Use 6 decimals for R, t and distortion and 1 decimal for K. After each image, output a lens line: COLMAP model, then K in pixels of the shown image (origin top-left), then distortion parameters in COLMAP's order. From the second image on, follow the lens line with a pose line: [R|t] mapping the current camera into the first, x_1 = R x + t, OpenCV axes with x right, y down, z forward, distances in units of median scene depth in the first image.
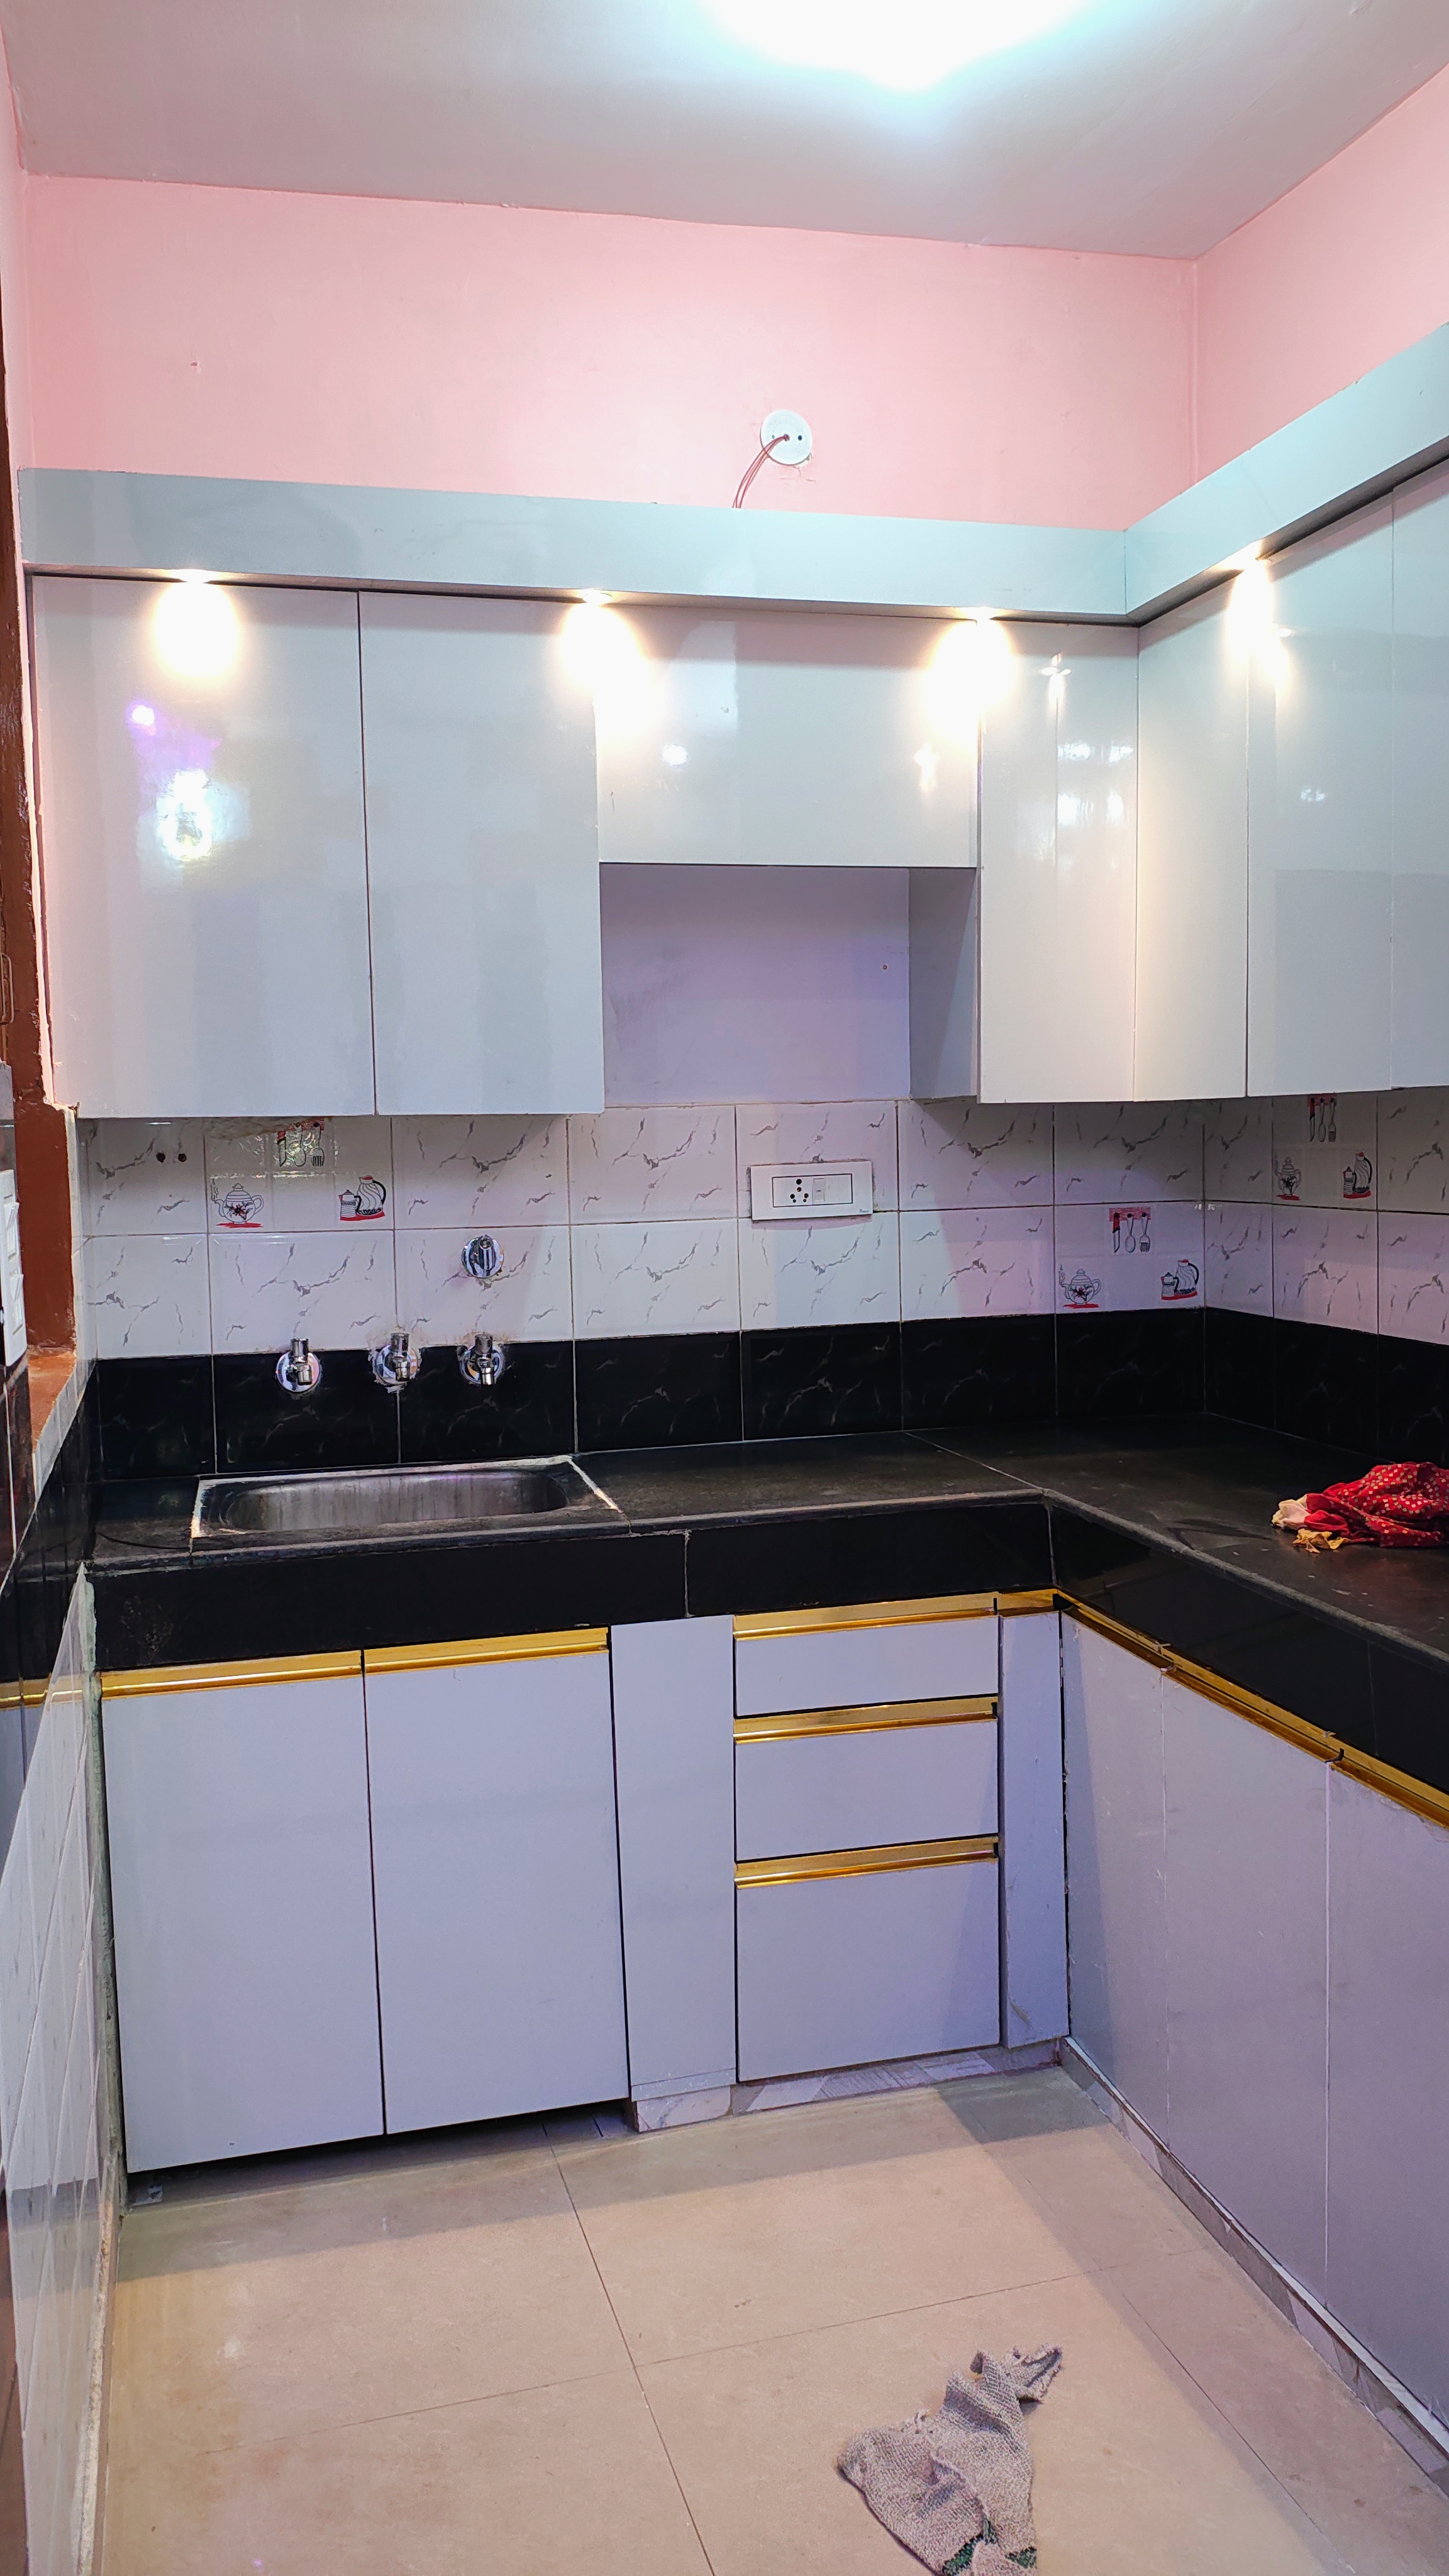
lens RADIAL K [[1850.3, 0, 726.8], [0, 1850.3, 1273.6], [0, 0, 1]] dist [0.090463, -0.185354]
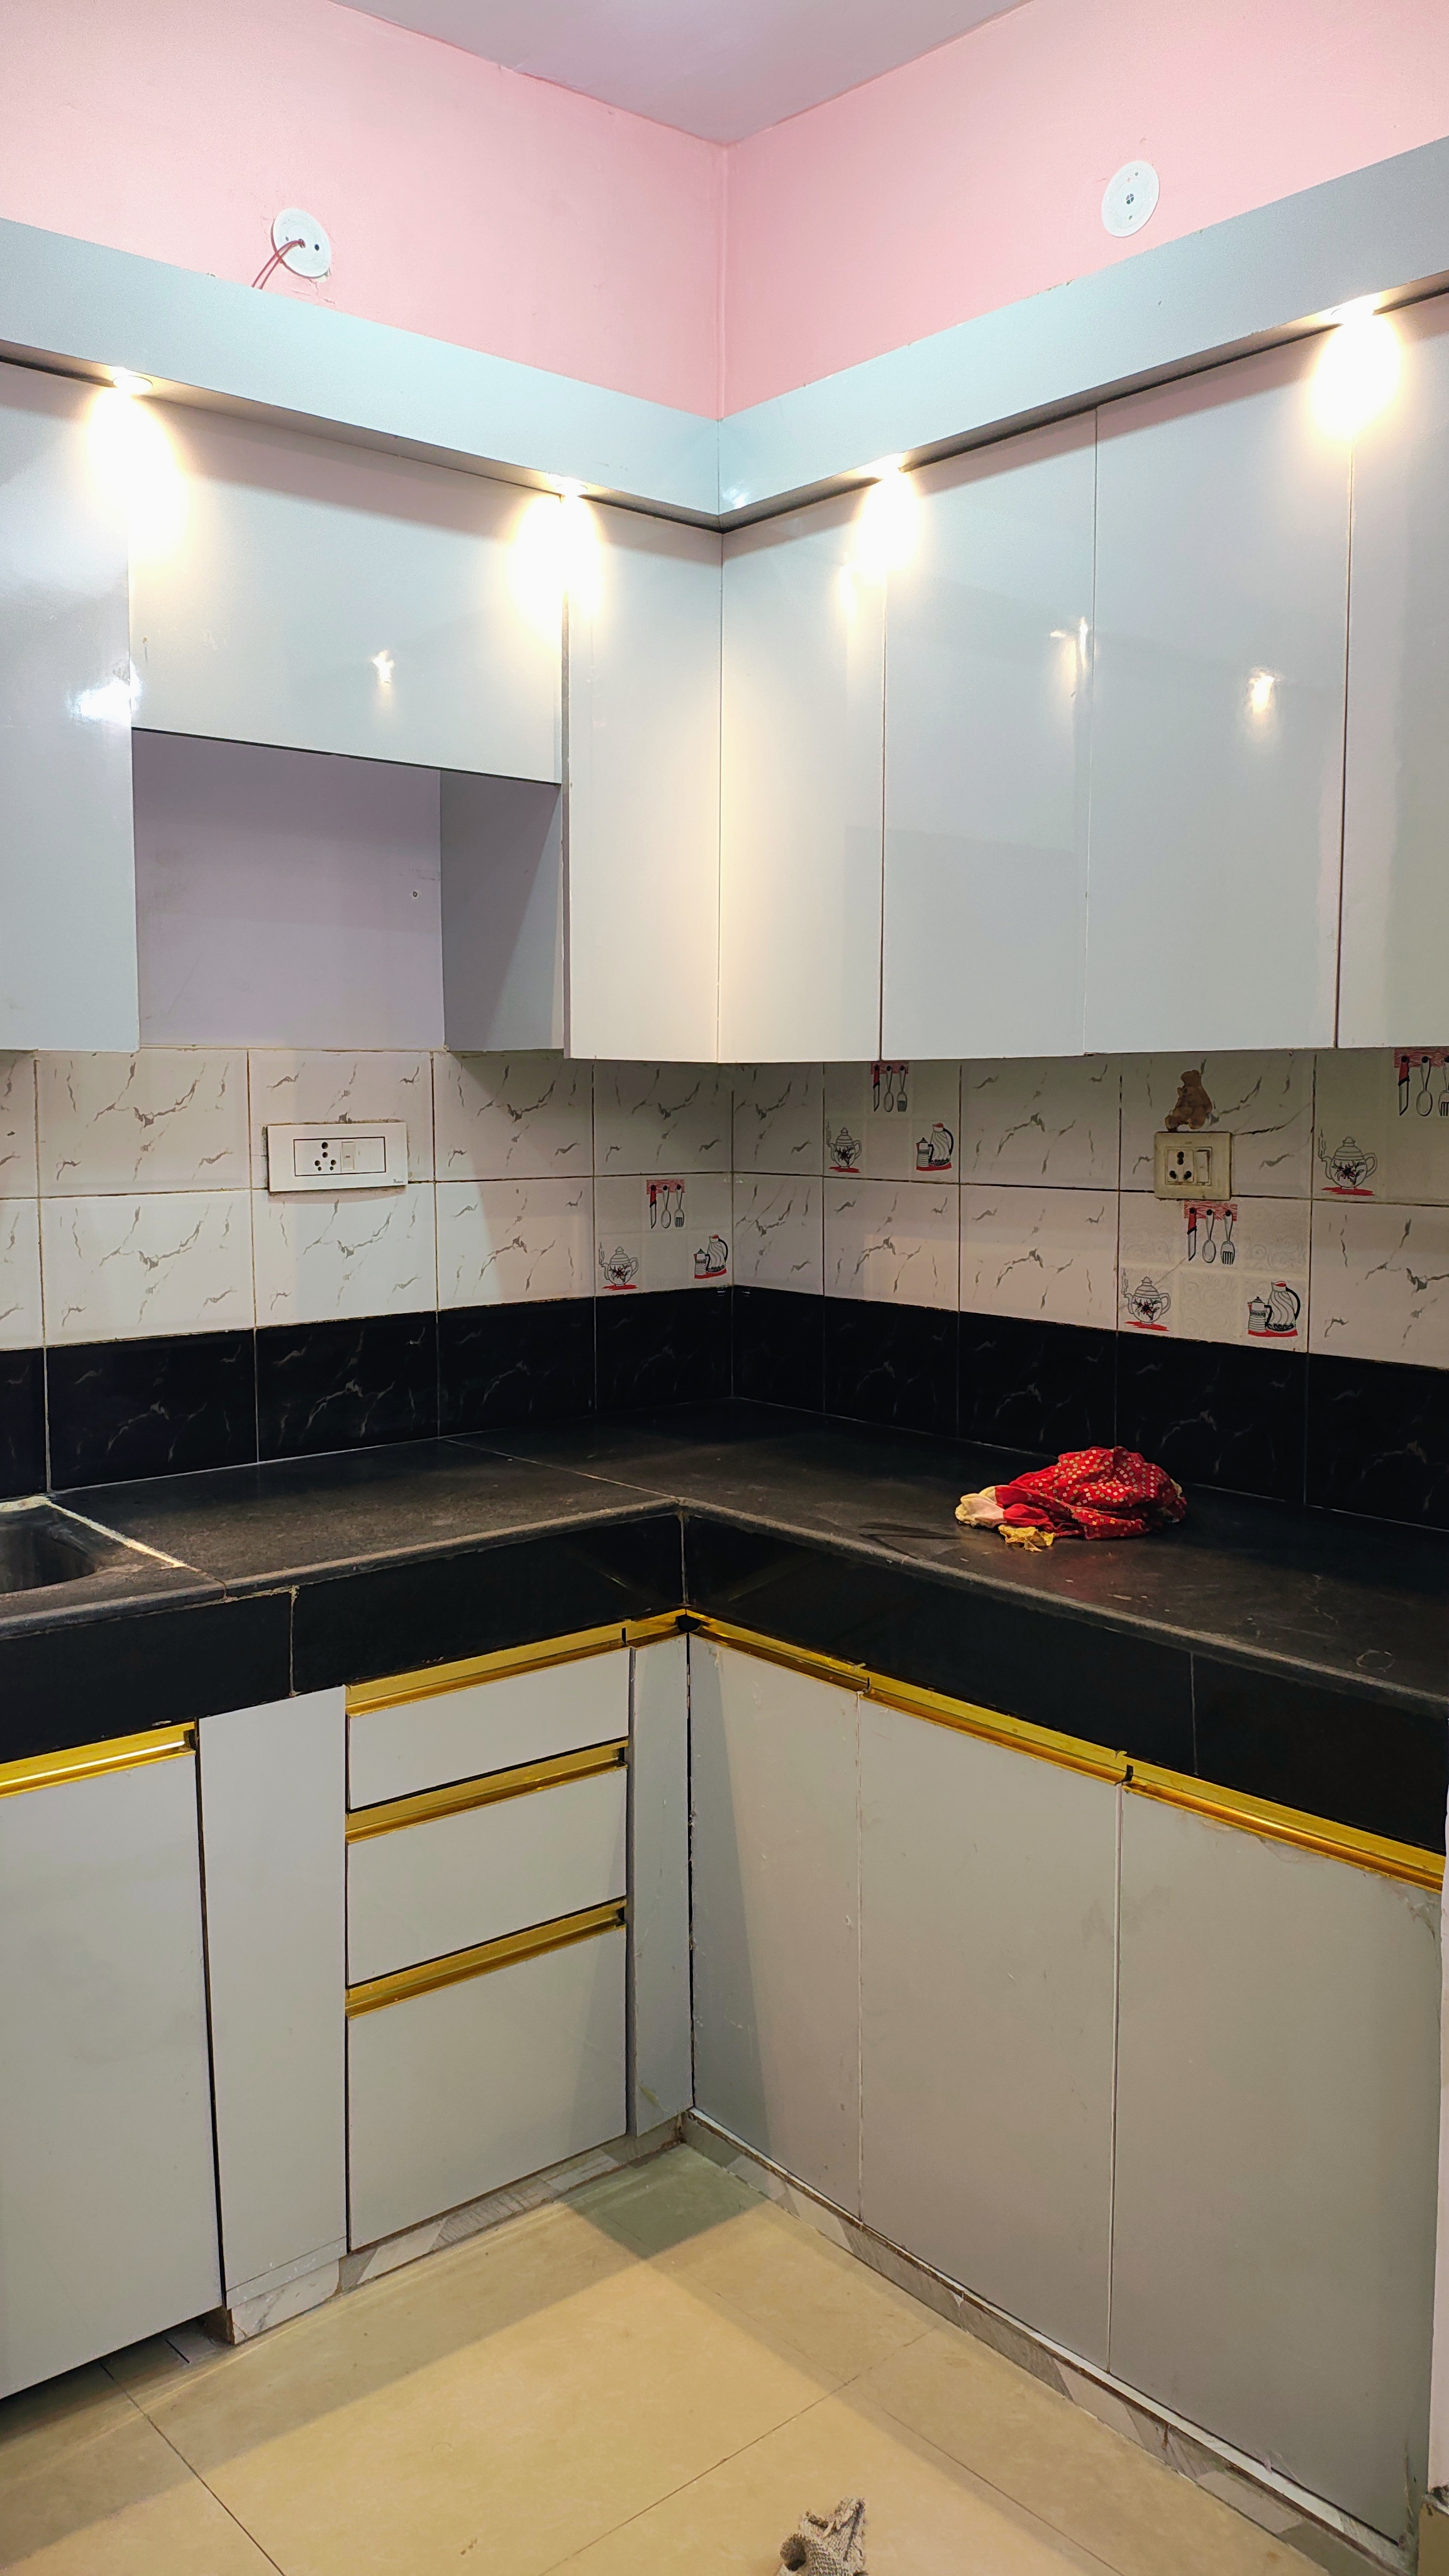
lens RADIAL K [[1850.3, 0, 726.8], [0, 1850.3, 1273.6], [0, 0, 1]] dist [0.090463, -0.185354]
pose [[0.903837, -0.018514, 0.427476, -0.180190], [0.012137, 0.999771, 0.017639, -0.005706], [-0.427704, -0.010754, 0.903855, 0.194036]]
